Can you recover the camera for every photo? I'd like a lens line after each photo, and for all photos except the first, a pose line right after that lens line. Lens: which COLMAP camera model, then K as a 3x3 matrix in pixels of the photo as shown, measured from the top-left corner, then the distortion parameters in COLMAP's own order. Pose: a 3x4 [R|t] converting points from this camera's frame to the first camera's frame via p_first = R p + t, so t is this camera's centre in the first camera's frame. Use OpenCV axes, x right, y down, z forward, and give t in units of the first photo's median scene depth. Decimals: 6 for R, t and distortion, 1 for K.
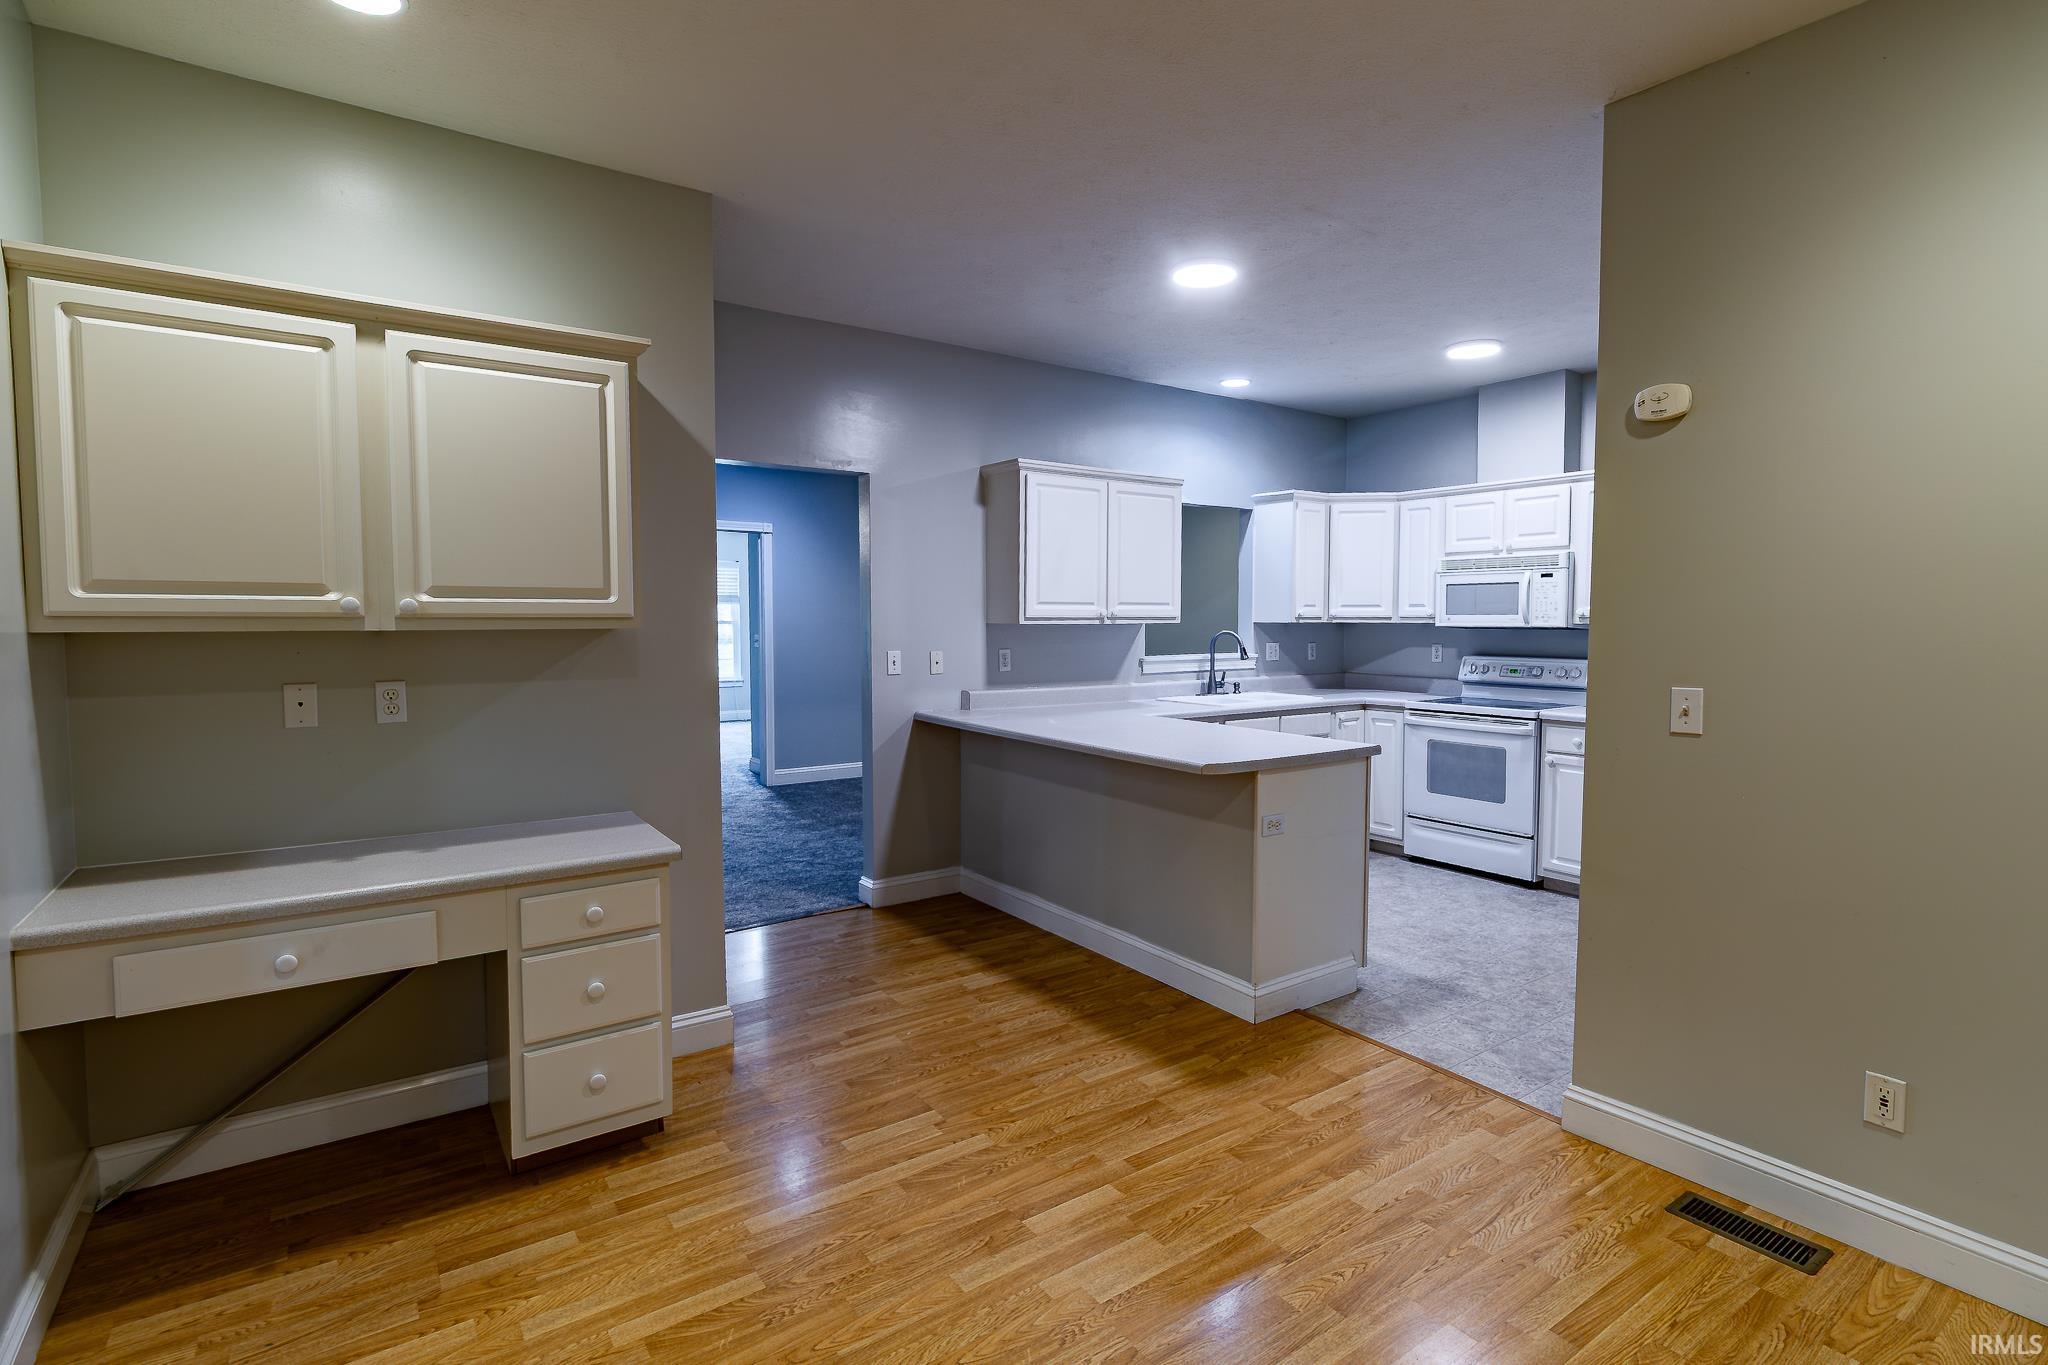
lens RADIAL K [[973.3, 0, 1052.6], [0, 973.3, 664.9], [0, 0, 1]] dist [-0.002534, -0.000199]
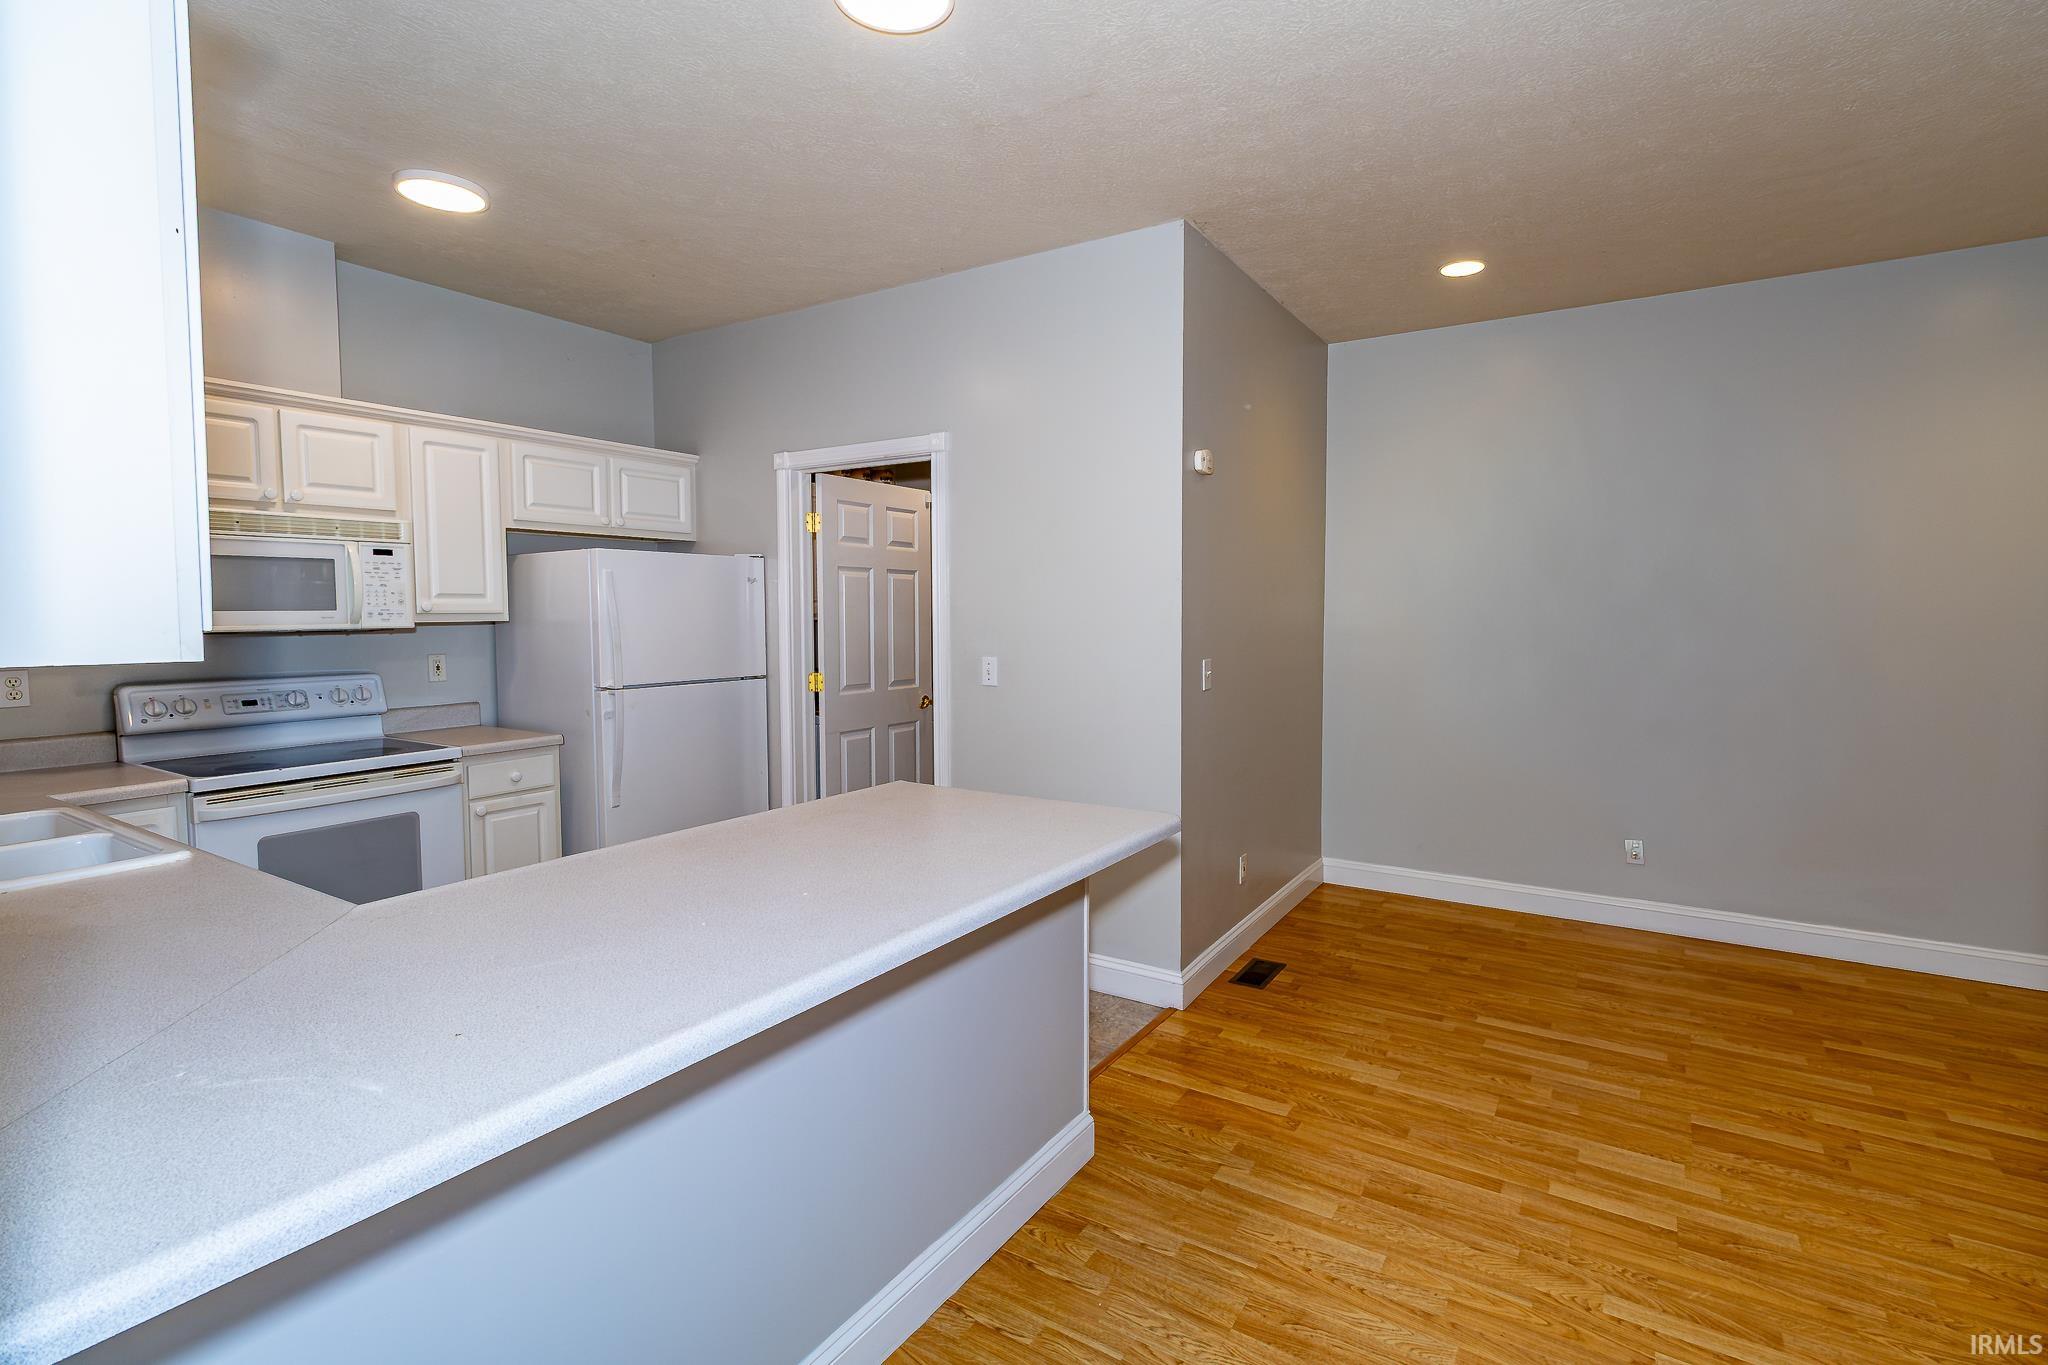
lens RADIAL K [[973.3, 0, 1031.2], [0, 973.3, 657.1], [0, 0, 1]] dist [-0.002534, -0.000199]
pose [[-0.369036, -0.046207, 0.928266, -0.302520], [0.052164, 0.996159, 0.070324, -0.044657], [-0.927950, 0.074374, -0.365208, 0.867384]]
